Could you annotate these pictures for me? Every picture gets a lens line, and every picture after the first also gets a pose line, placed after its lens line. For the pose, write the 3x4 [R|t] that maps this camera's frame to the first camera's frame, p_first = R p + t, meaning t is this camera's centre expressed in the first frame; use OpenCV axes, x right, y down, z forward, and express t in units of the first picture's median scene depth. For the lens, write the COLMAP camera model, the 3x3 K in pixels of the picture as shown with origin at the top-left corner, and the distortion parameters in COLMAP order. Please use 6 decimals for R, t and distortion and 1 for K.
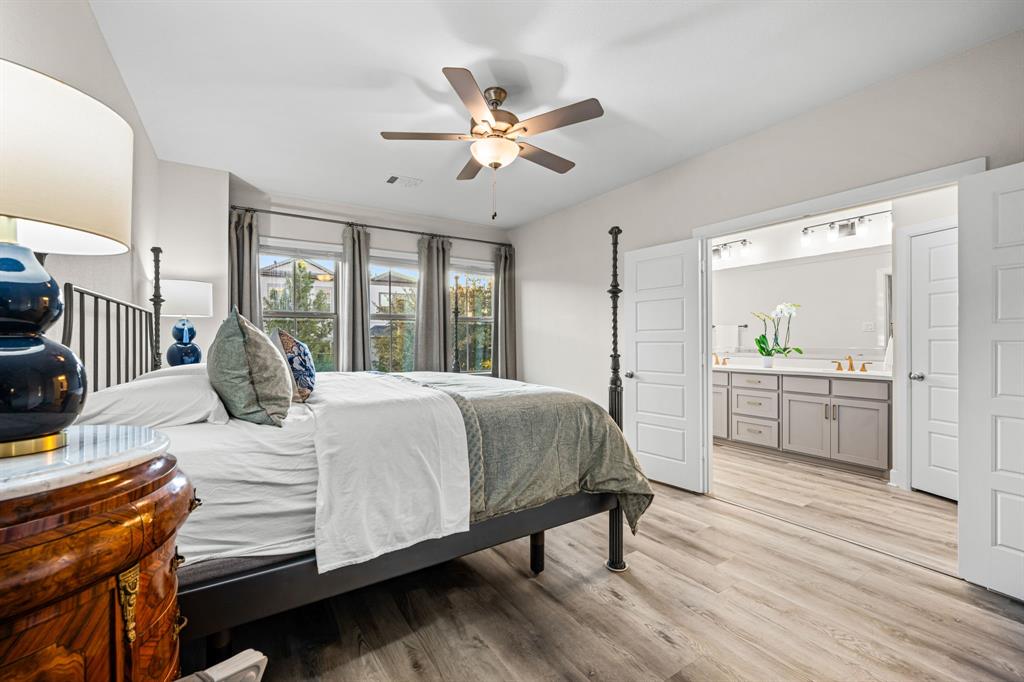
lens RADIAL K [[432.8, 0, 520.5], [0, 432.8, 340.8], [0, 0, 1]] dist [0.001613, 0.000187]
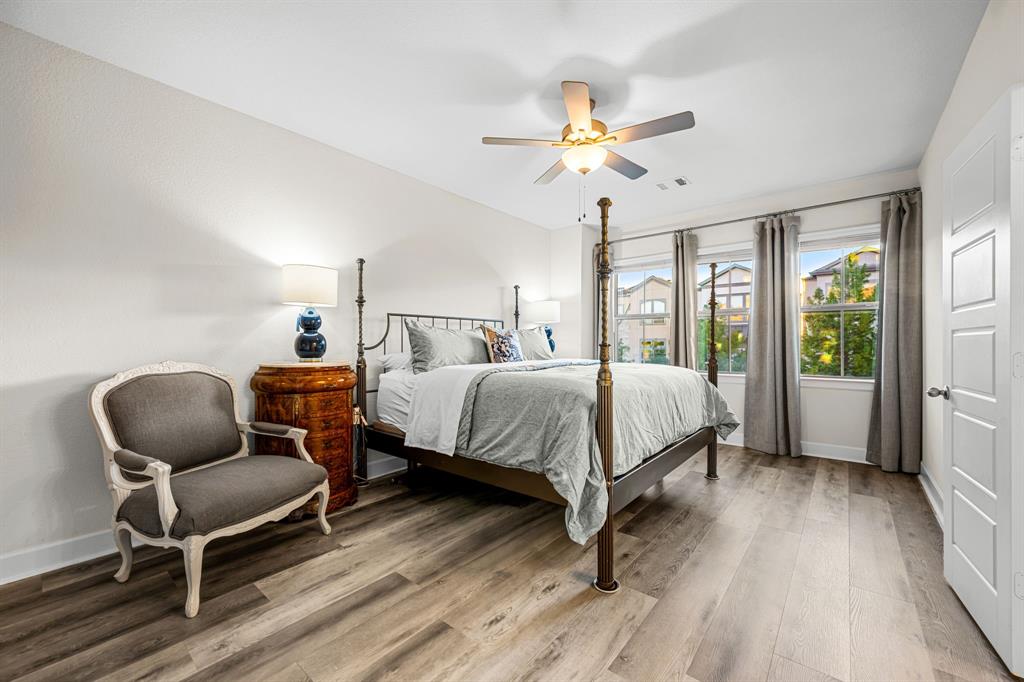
lens RADIAL K [[417.2, 0, 515.9], [0, 417.2, 343.4], [0, 0, 1]] dist [0.010039, -0.000555]
pose [[0.281922, 0.001731, -0.959436, 1.005513], [-0.003017, 0.999995, 0.000917, 0.031222], [0.959433, 0.002636, 0.281926, 0.600465]]
